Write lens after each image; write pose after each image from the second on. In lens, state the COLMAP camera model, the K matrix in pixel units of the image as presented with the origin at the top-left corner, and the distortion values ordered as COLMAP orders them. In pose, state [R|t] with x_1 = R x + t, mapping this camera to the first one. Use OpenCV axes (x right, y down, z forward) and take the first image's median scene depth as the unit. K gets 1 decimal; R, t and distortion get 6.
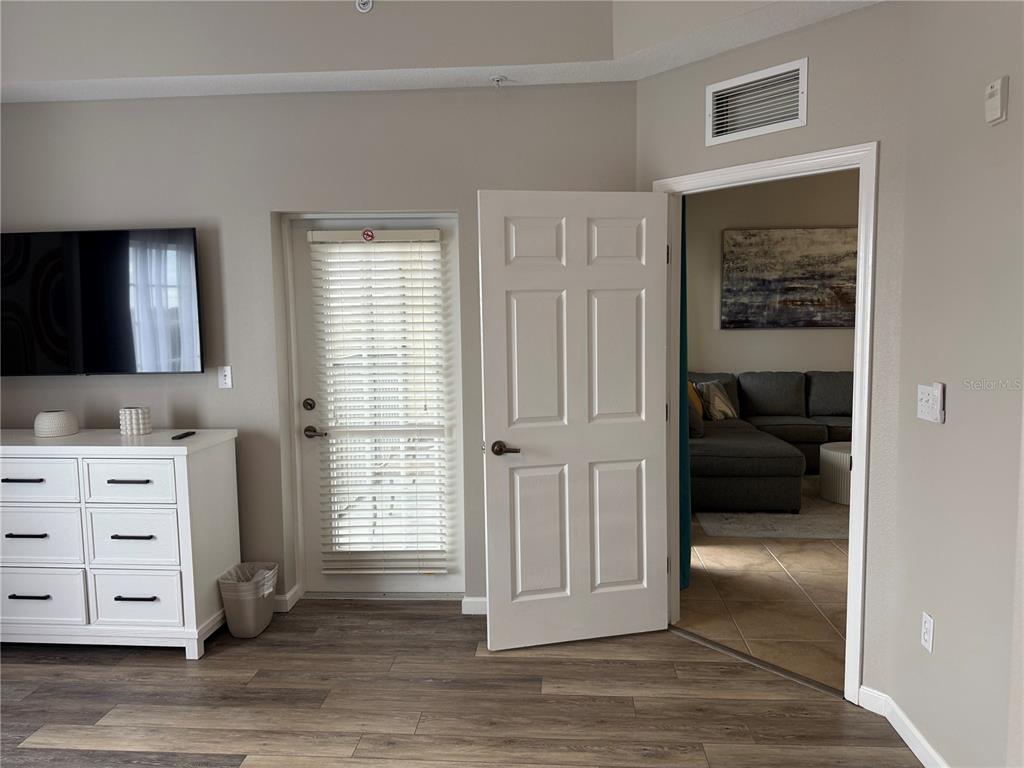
lens RADIAL K [[727.4, 0, 511.7], [0, 727.4, 374.1], [0, 0, 1]] dist [0.021449, -0.008597]
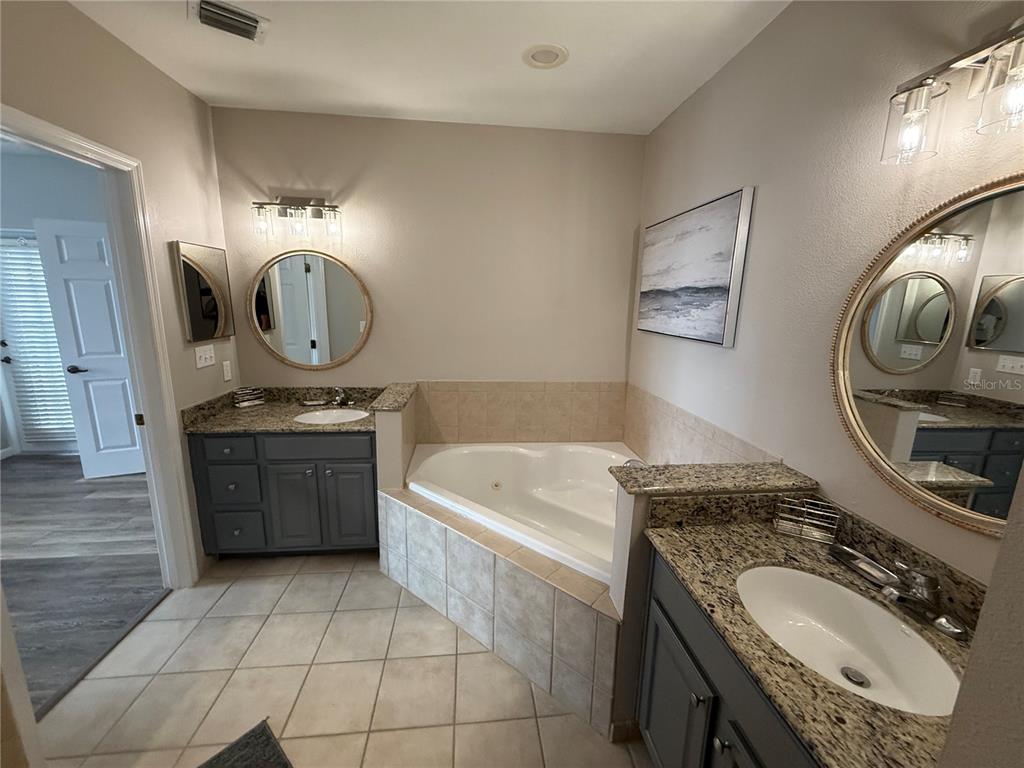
lens RADIAL K [[416.1, 0, 510.9], [0, 416.1, 386.5], [0, 0, 1]] dist [-0.001235, -0.000107]
pose [[0.986305, -0.005729, 0.164832, 0.867883], [-0.016836, 0.990679, 0.135175, -0.012702], [-0.164070, -0.136099, 0.977015, -0.176295]]
